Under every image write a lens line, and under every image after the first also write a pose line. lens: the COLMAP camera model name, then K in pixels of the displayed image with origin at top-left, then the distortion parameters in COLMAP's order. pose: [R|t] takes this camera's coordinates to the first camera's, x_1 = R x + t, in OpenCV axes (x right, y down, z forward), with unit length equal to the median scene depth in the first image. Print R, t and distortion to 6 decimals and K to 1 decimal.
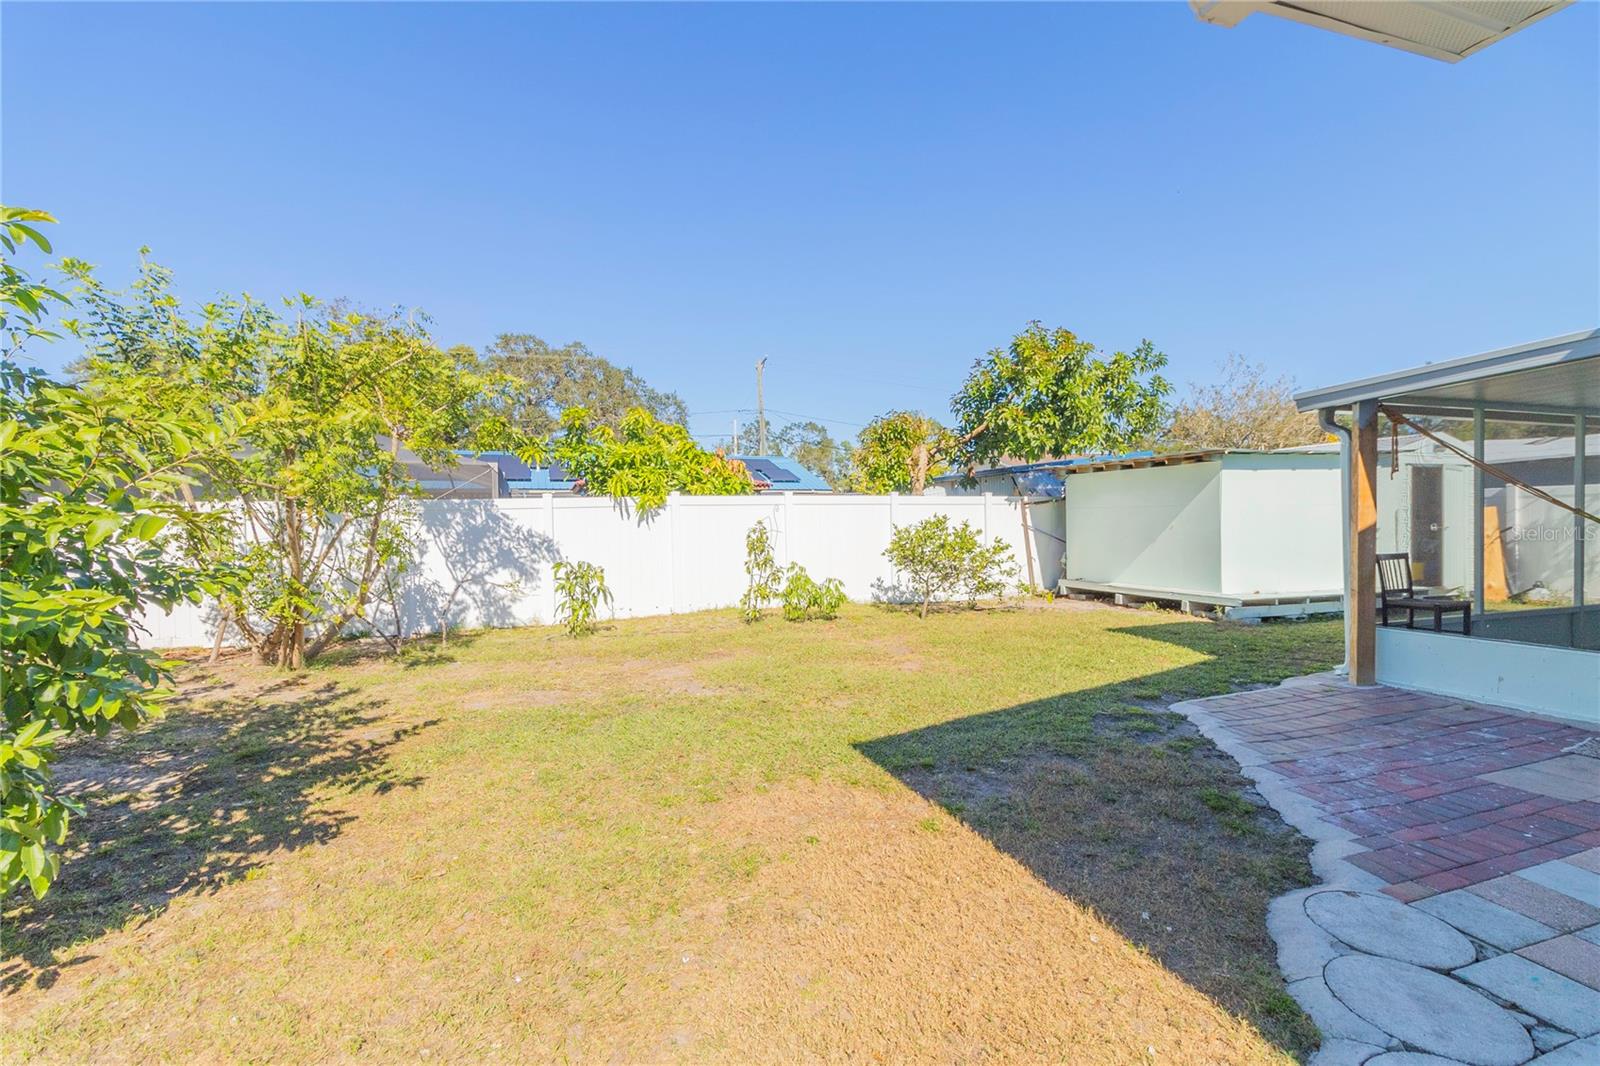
lens RADIAL K [[731.0, 0, 802.7], [0, 731.0, 538.8], [0, 0, 1]] dist [-0.000681, 0.001338]
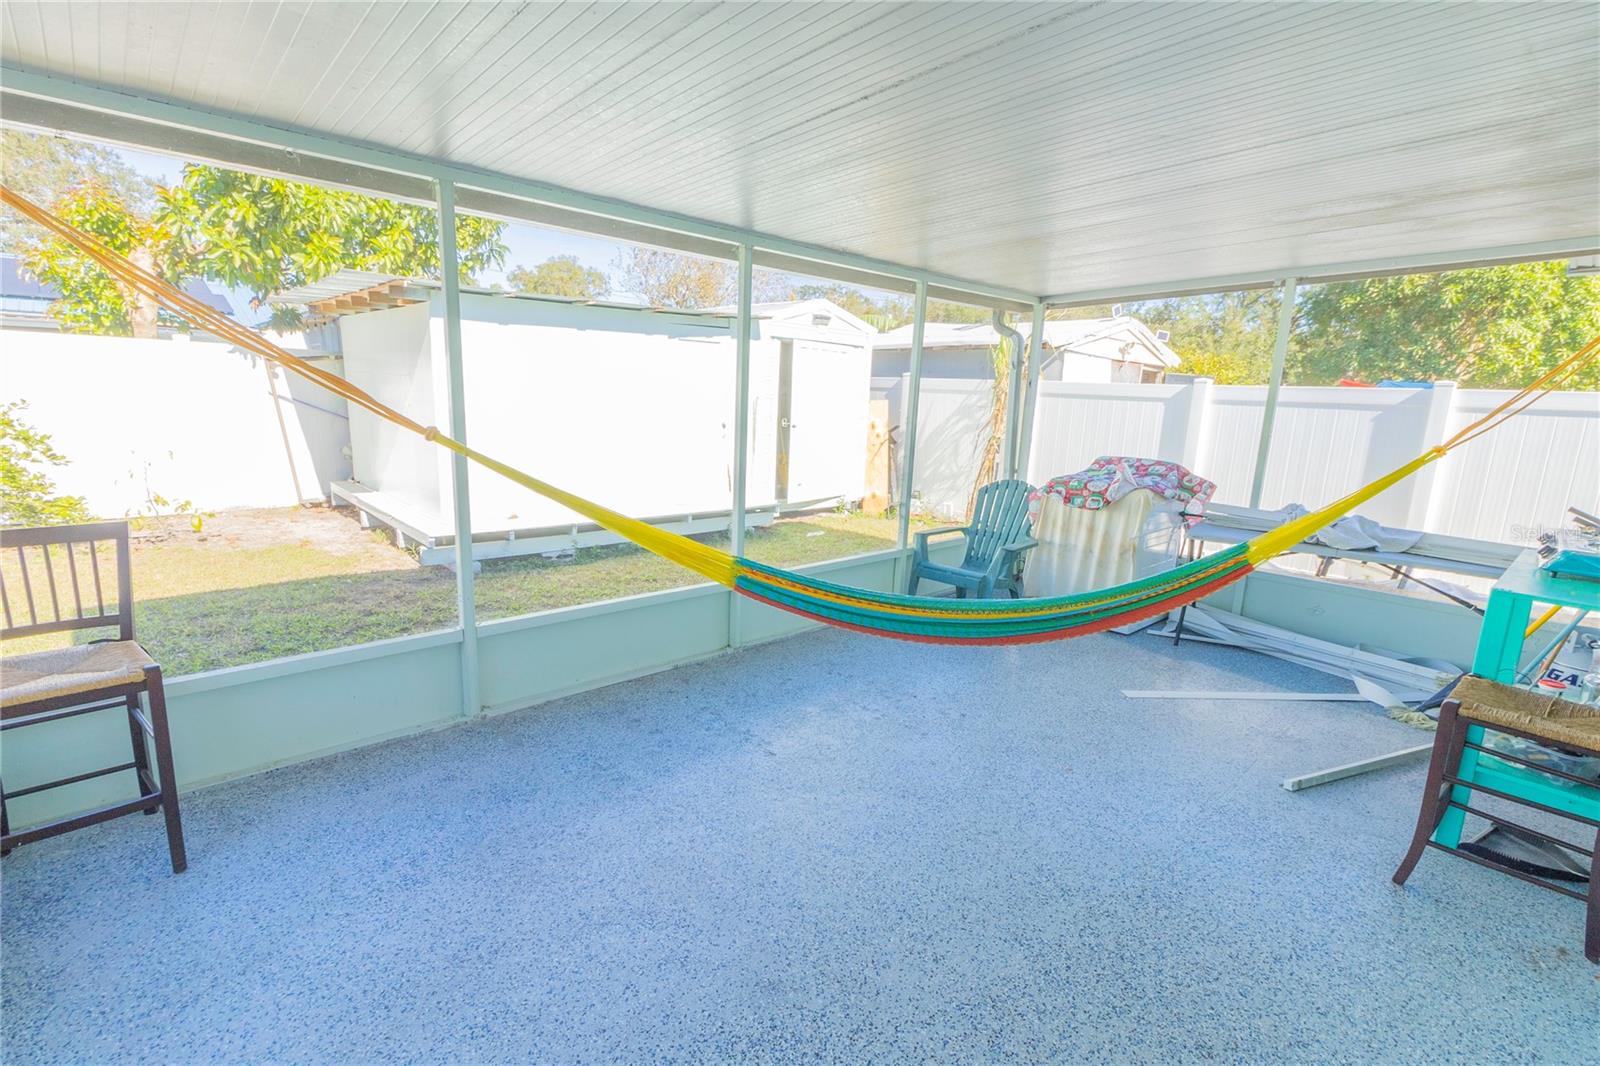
lens RADIAL K [[731.0, 0, 795.2], [0, 731.0, 535.3], [0, 0, 1]] dist [-0.000681, 0.001338]
pose [[0.908834, -0.032213, 0.415912, 0.600357], [-0.042454, 0.984695, 0.169035, -0.032977], [-0.414991, -0.171282, 0.893557, 0.313903]]
